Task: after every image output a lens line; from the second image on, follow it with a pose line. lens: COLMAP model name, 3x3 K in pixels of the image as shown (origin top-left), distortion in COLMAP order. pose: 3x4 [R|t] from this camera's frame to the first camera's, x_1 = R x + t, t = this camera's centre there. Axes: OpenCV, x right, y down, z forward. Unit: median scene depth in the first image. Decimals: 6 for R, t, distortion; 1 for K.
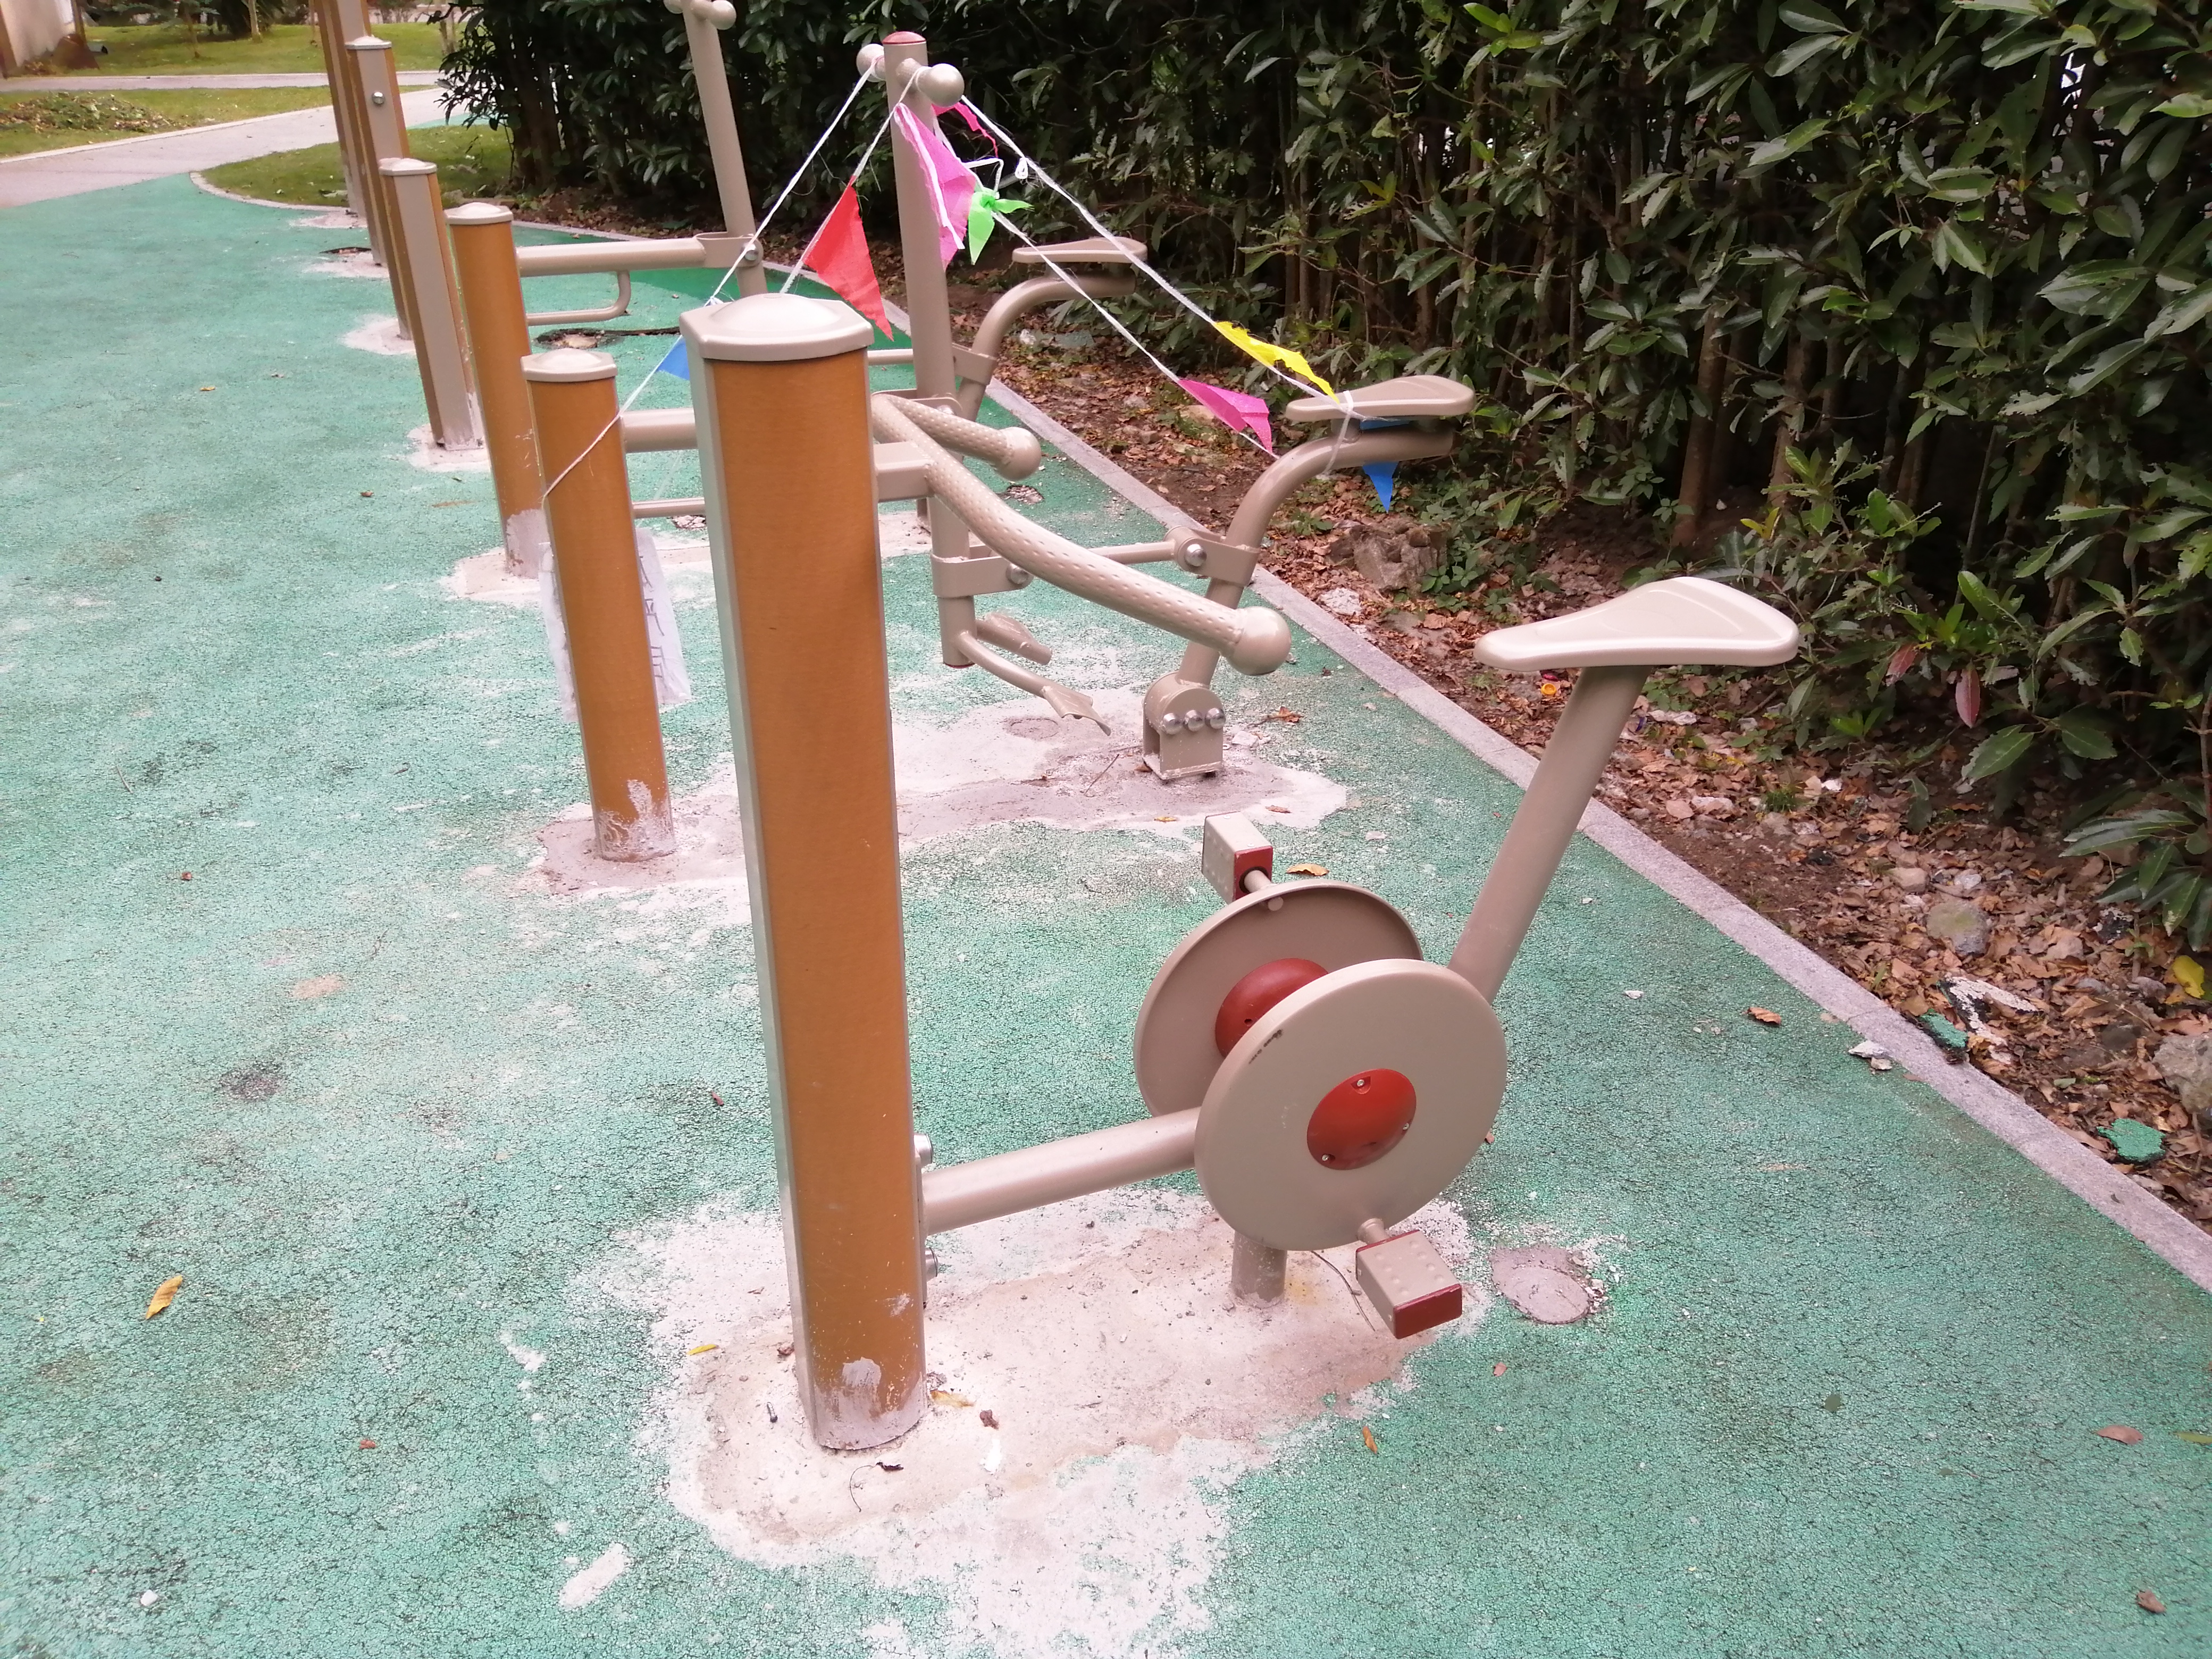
lens RADIAL K [[1767.6, 0, 1095.1], [0, 1767.6, 837.1], [0, 0, 1]] dist [0.125216, -0.260883]
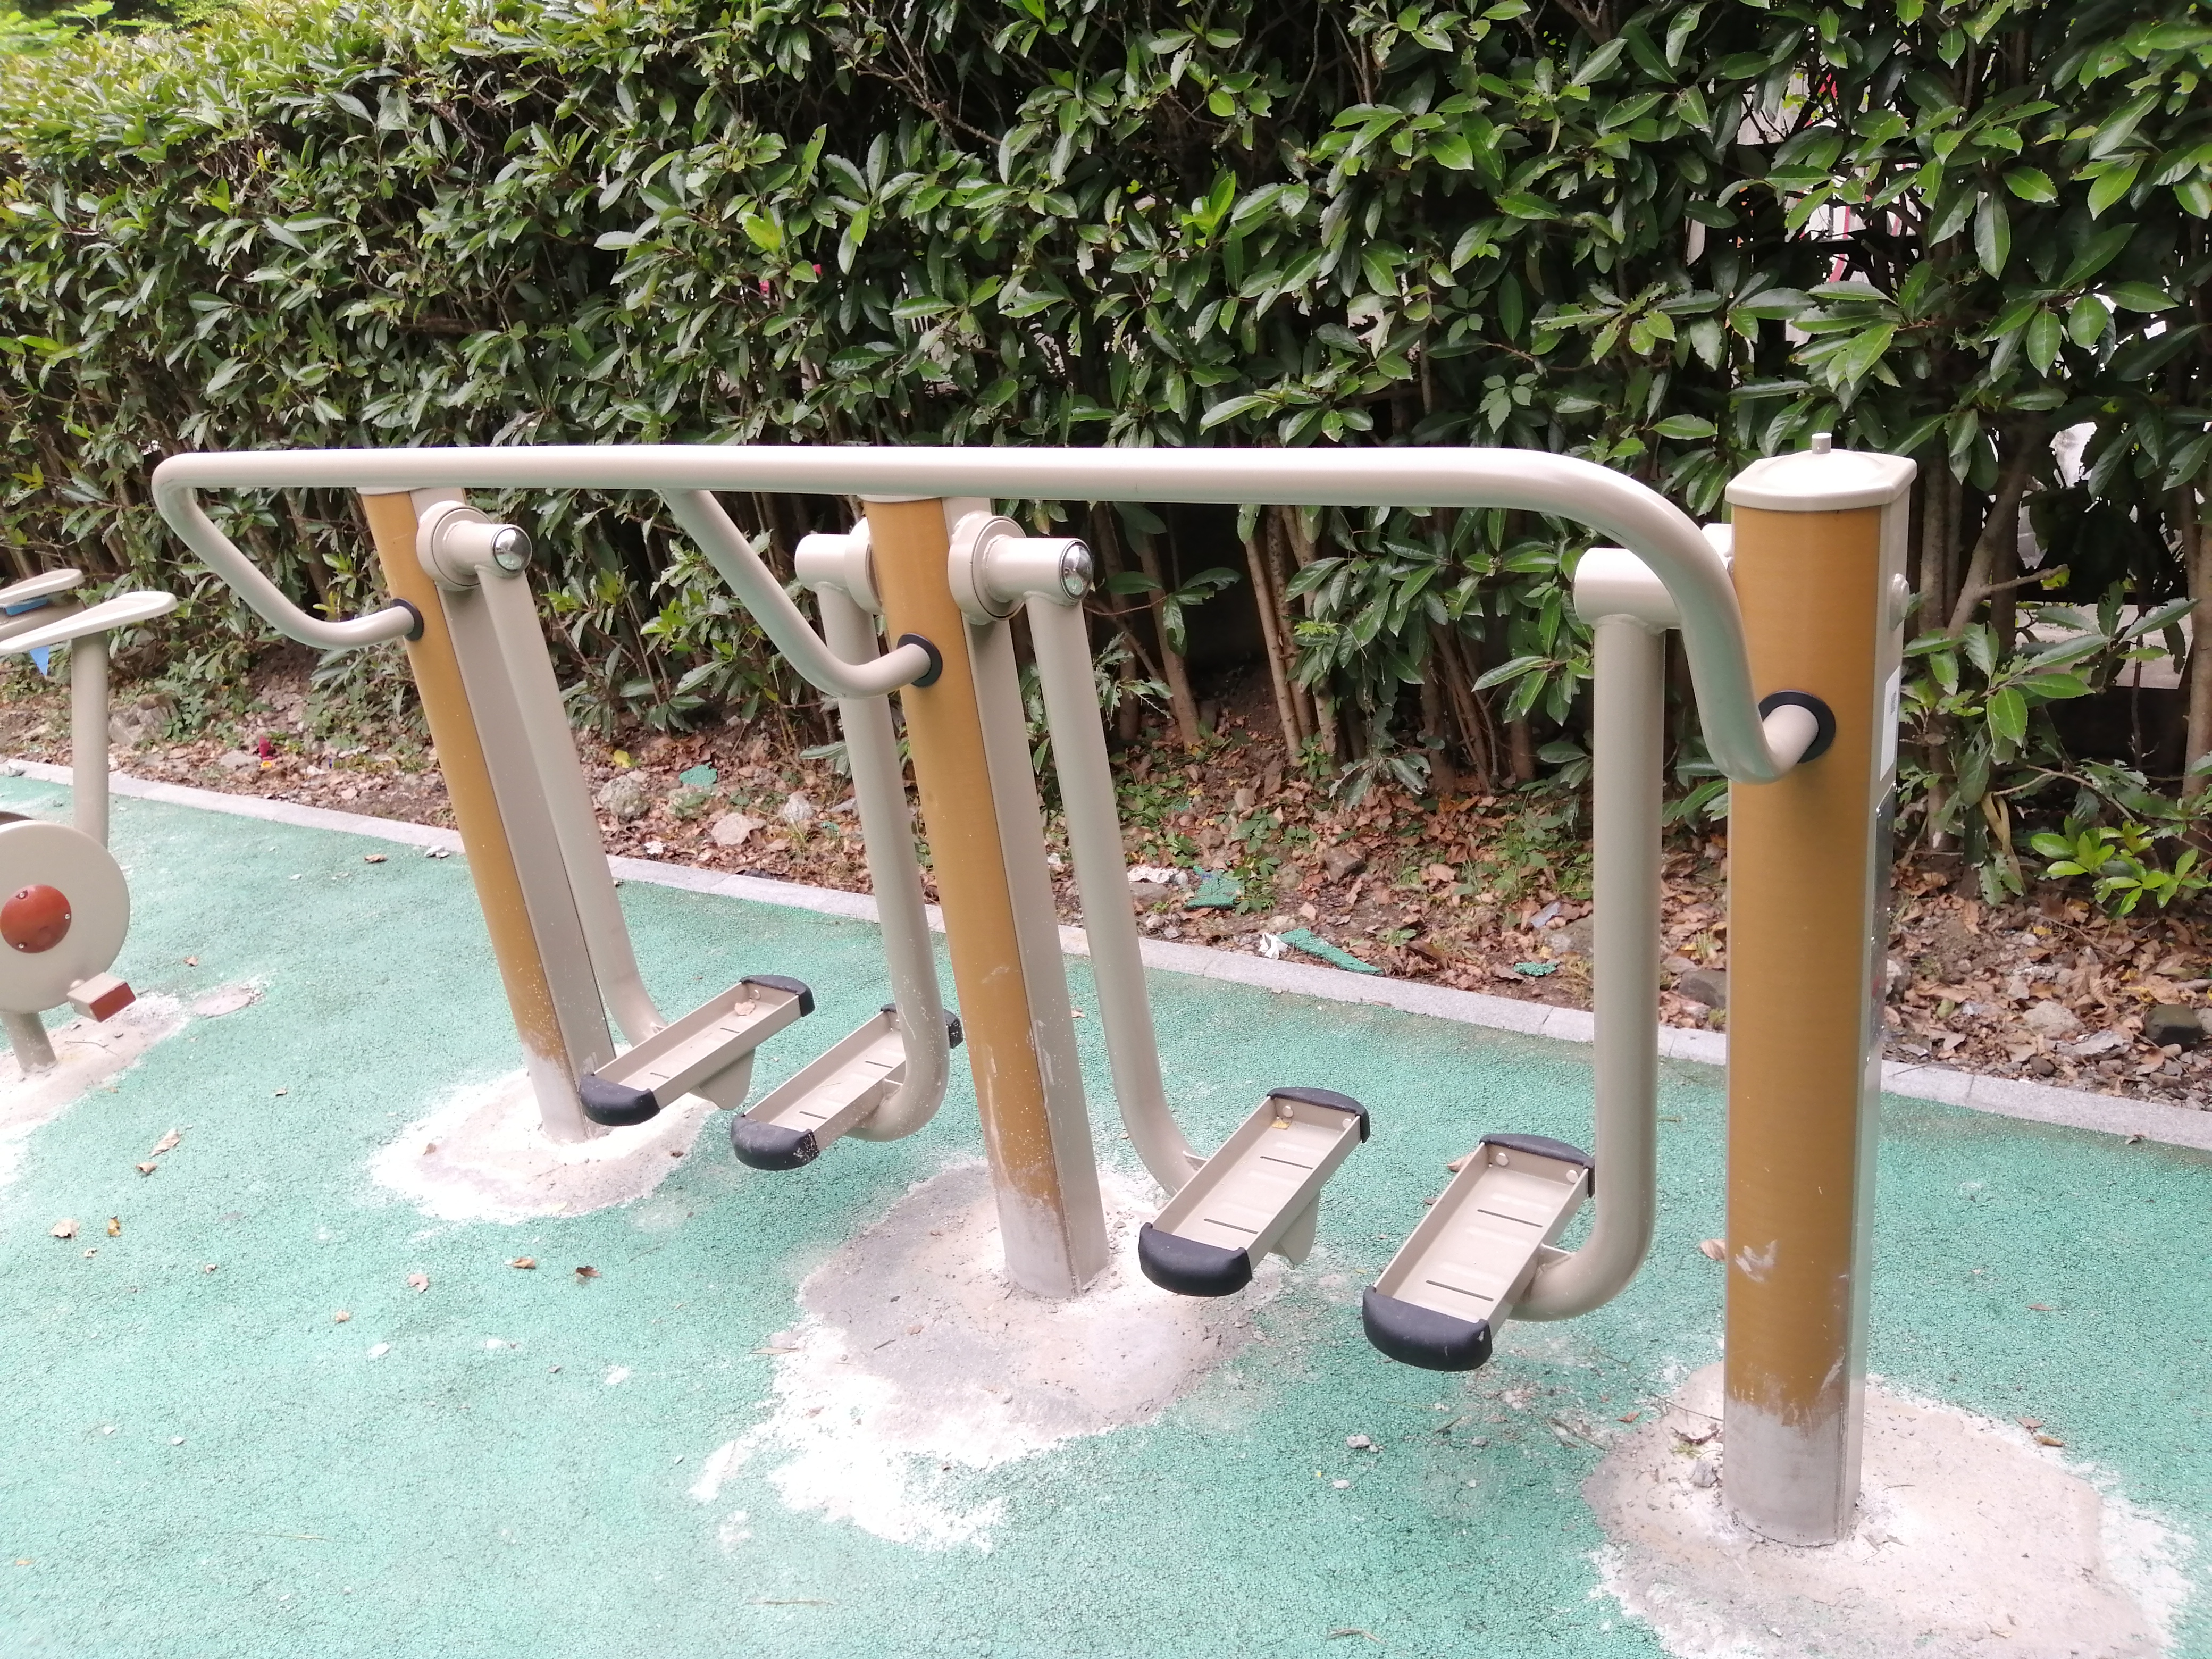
lens RADIAL K [[1768.8, 0, 1114.4], [0, 1768.8, 841.3], [0, 0, 1]] dist [0.121597, -0.215991]
pose [[0.807490, -0.334007, 0.486209, 0.099262], [0.396274, 0.917715, -0.027693, 0.322125], [-0.436951, 0.215034, 0.873404, -0.601566]]
